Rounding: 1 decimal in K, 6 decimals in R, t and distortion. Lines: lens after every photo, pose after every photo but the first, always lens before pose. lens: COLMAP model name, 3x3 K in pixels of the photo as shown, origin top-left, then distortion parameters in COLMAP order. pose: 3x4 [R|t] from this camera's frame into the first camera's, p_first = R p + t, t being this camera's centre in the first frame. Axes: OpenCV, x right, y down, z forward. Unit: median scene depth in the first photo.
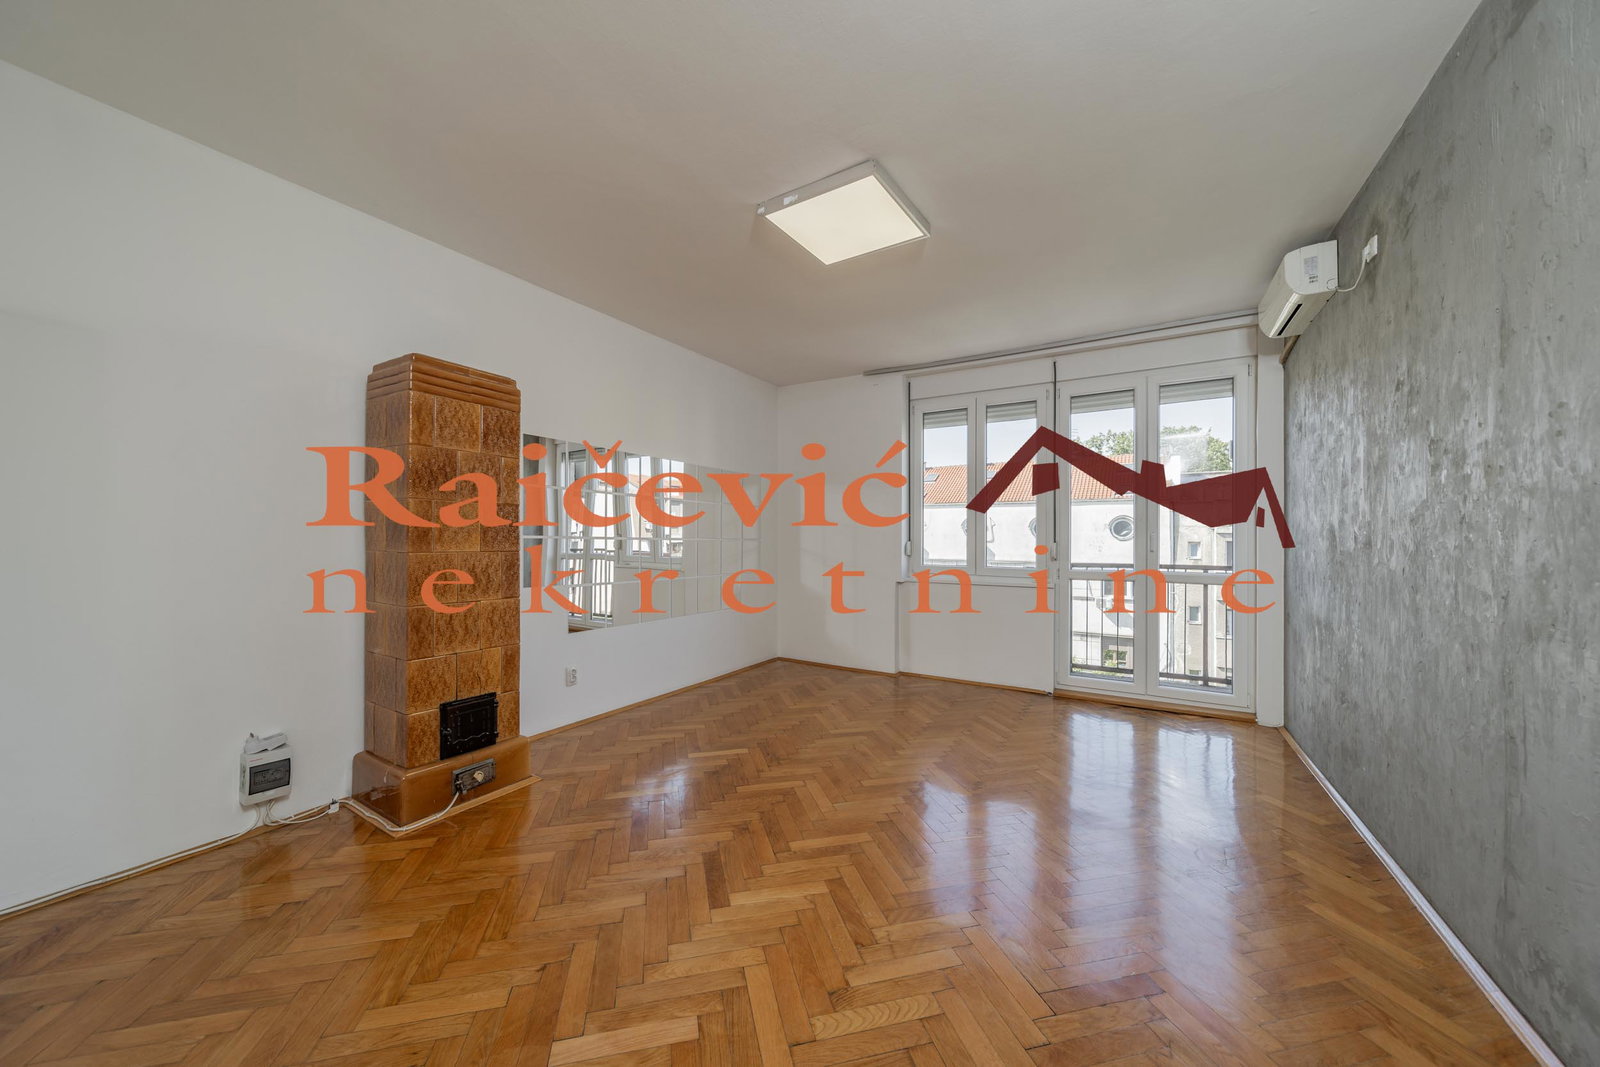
lens RADIAL K [[563.3, 0, 798.0], [0, 563.3, 534.3], [0, 0, 1]] dist [0.000104, -0.000773]
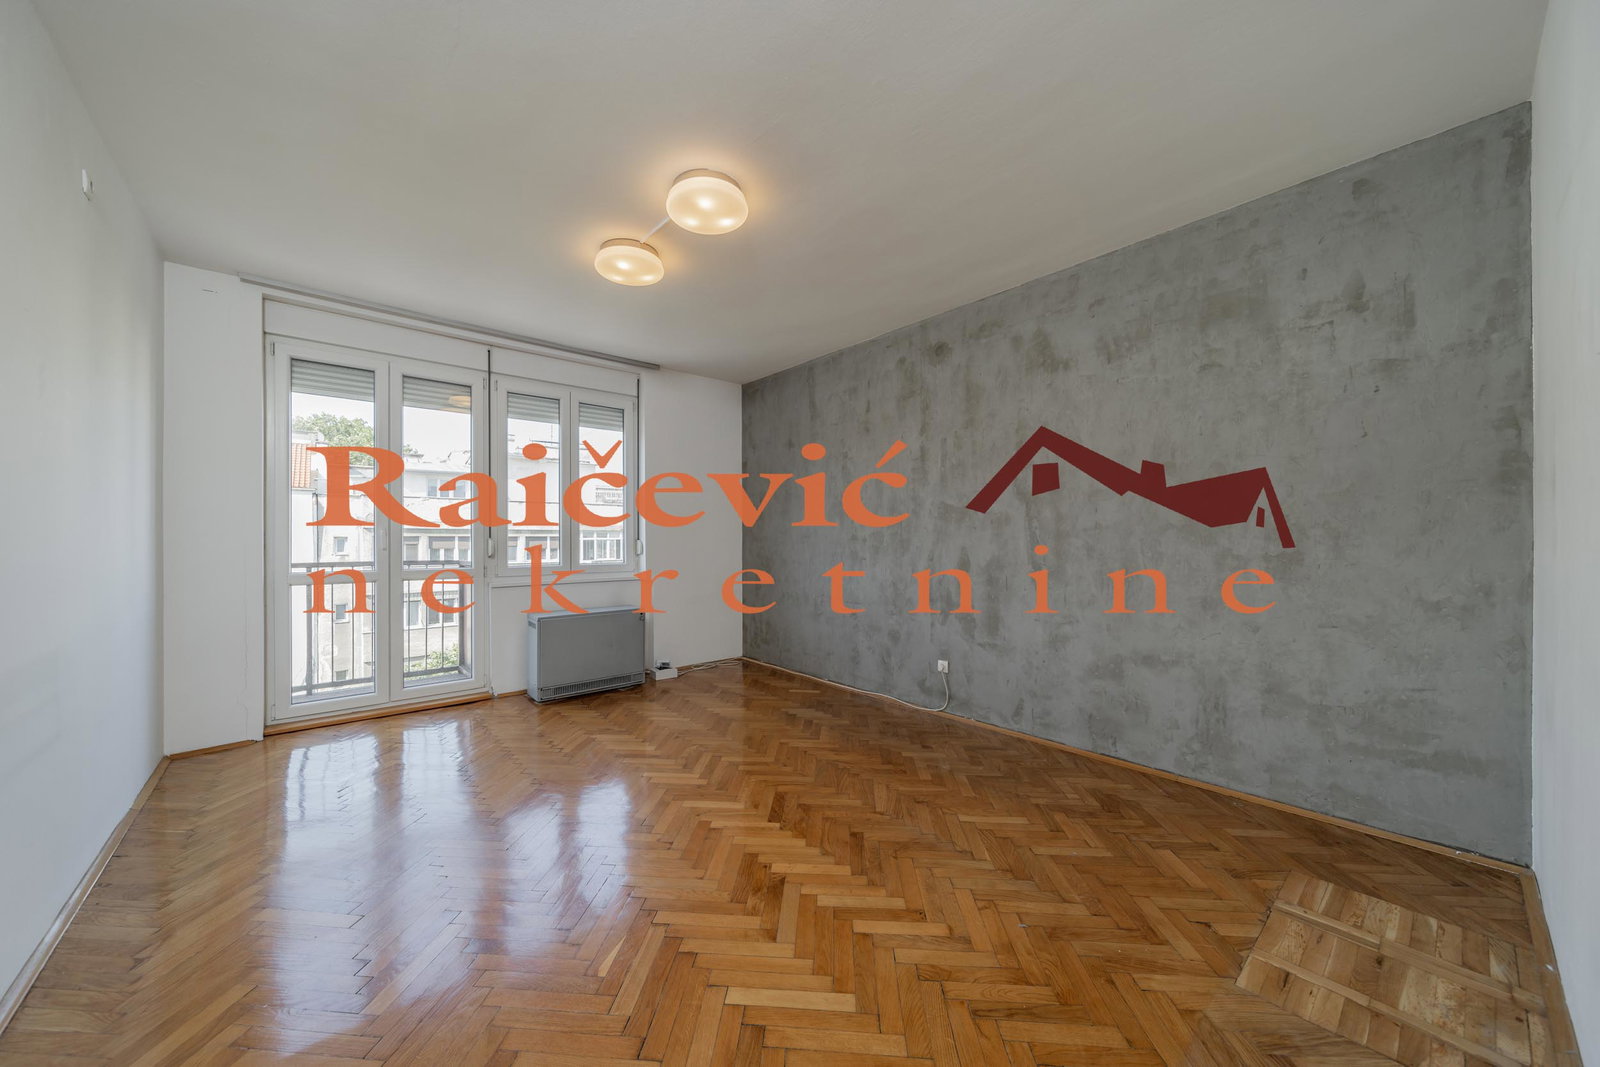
lens RADIAL K [[563.3, 0, 822.5], [0, 563.3, 537.7], [0, 0, 1]] dist [0.000104, -0.000773]
pose [[0.291009, 0.003232, 0.956715, -0.077789], [-0.016968, 0.999854, 0.001783, 0.000170], [-0.956570, -0.016752, 0.291022, 0.045776]]
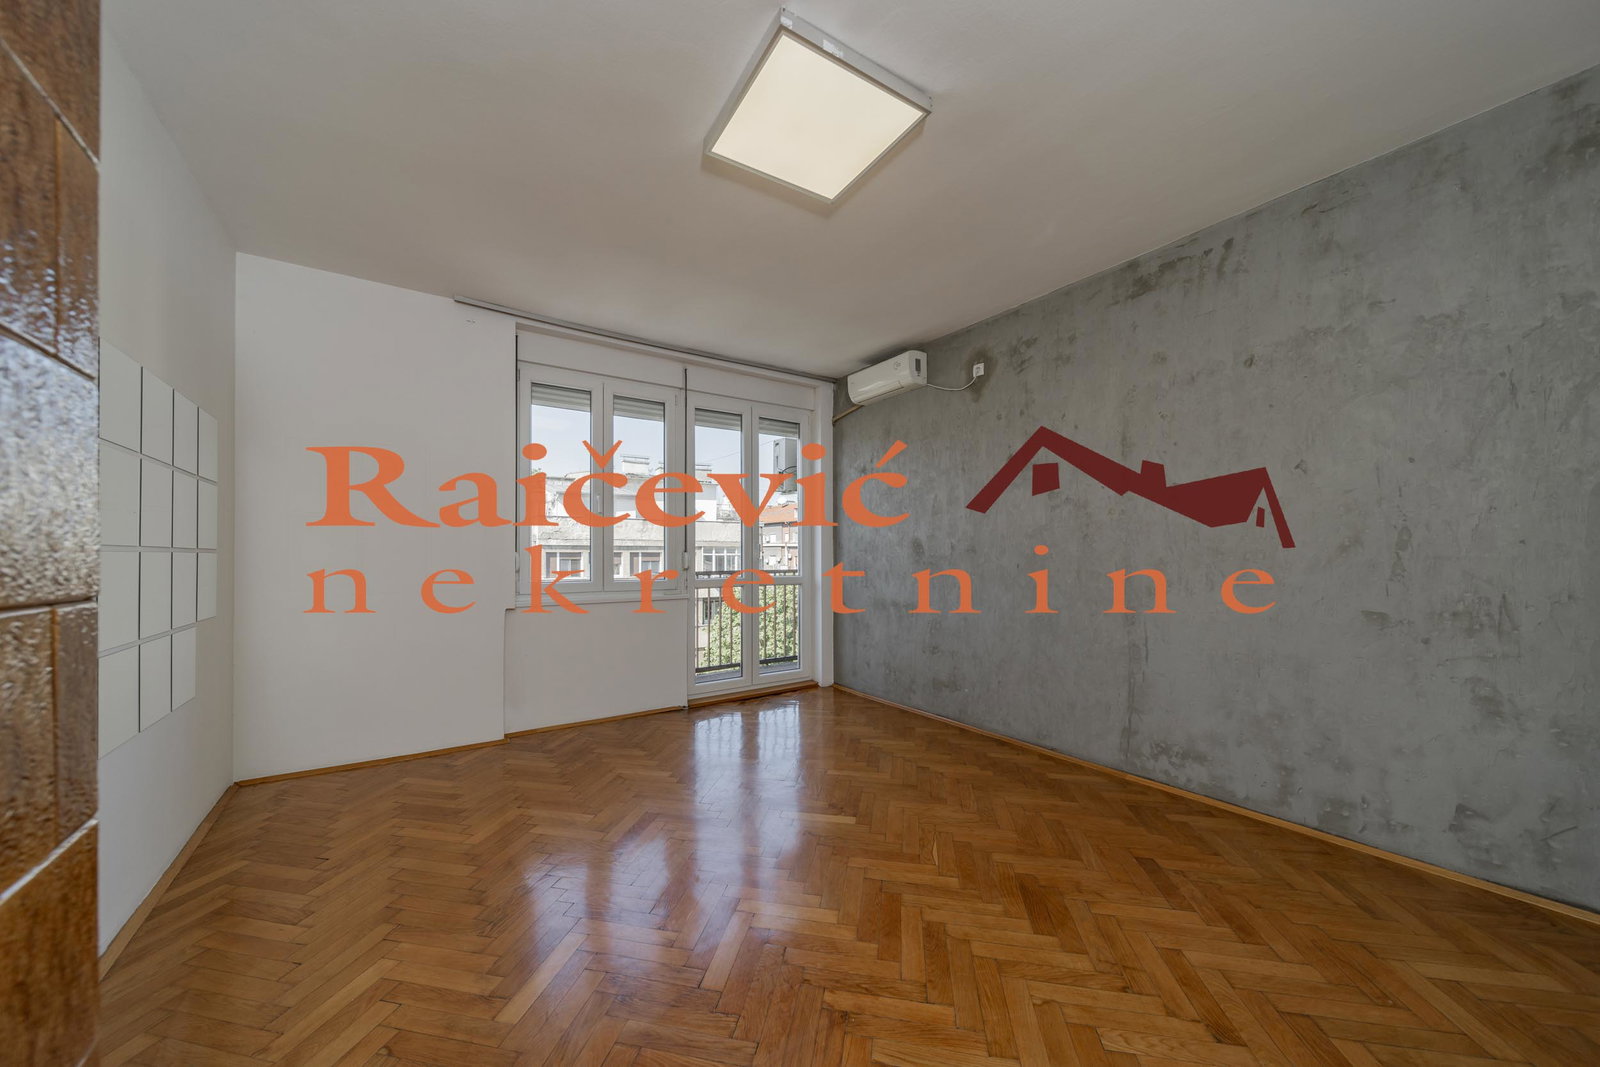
lens RADIAL K [[563.3, 0, 795.0], [0, 563.3, 542.5], [0, 0, 1]] dist [0.000104, -0.000773]
pose [[0.422042, 0.006792, 0.906551, -0.415763], [-0.004794, 0.999975, -0.005260, 0.003214], [-0.906564, -0.002126, 0.422064, 0.481648]]
